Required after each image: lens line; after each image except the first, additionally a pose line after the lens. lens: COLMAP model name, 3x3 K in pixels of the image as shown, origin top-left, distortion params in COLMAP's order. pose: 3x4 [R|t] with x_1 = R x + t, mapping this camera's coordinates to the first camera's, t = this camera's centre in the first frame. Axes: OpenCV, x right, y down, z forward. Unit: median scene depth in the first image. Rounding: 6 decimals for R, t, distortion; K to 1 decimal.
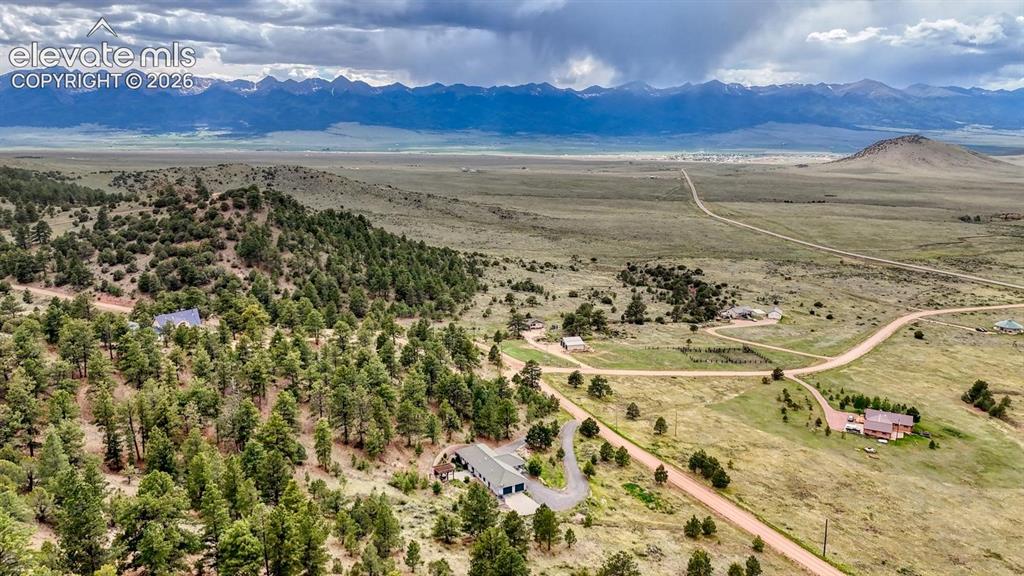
lens RADIAL K [[750.2, 0, 509.6], [0, 750.2, 282.8], [0, 0, 1]] dist [0.080473, -0.074972]
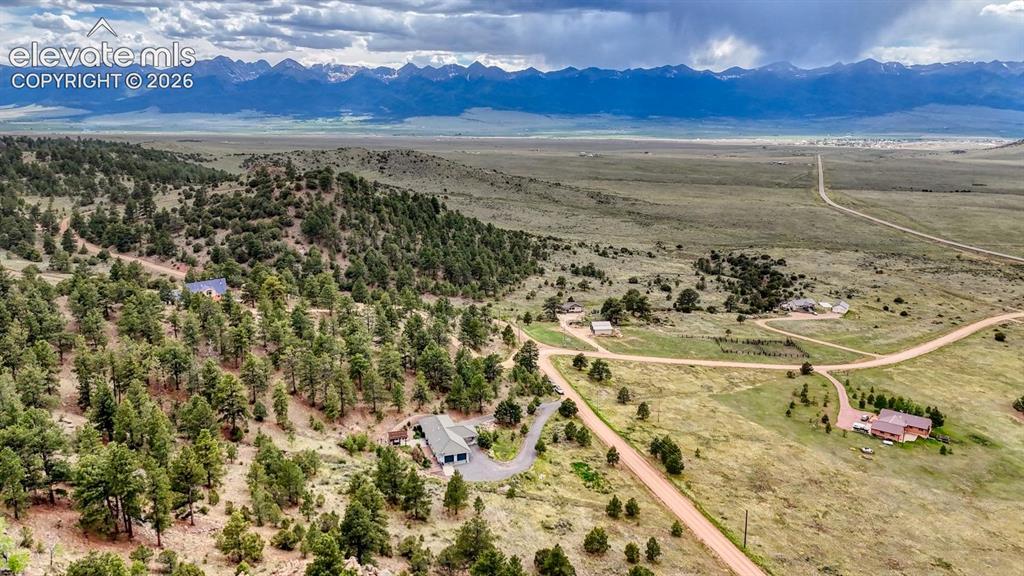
lens RADIAL K [[750.2, 0, 509.6], [0, 750.2, 282.8], [0, 0, 1]] dist [0.080473, -0.074972]
pose [[0.985364, 0.035533, -0.166721, 0.104290], [-0.032231, 0.999228, 0.022468, 0.001613], [0.167391, -0.016765, 0.985748, -0.006698]]
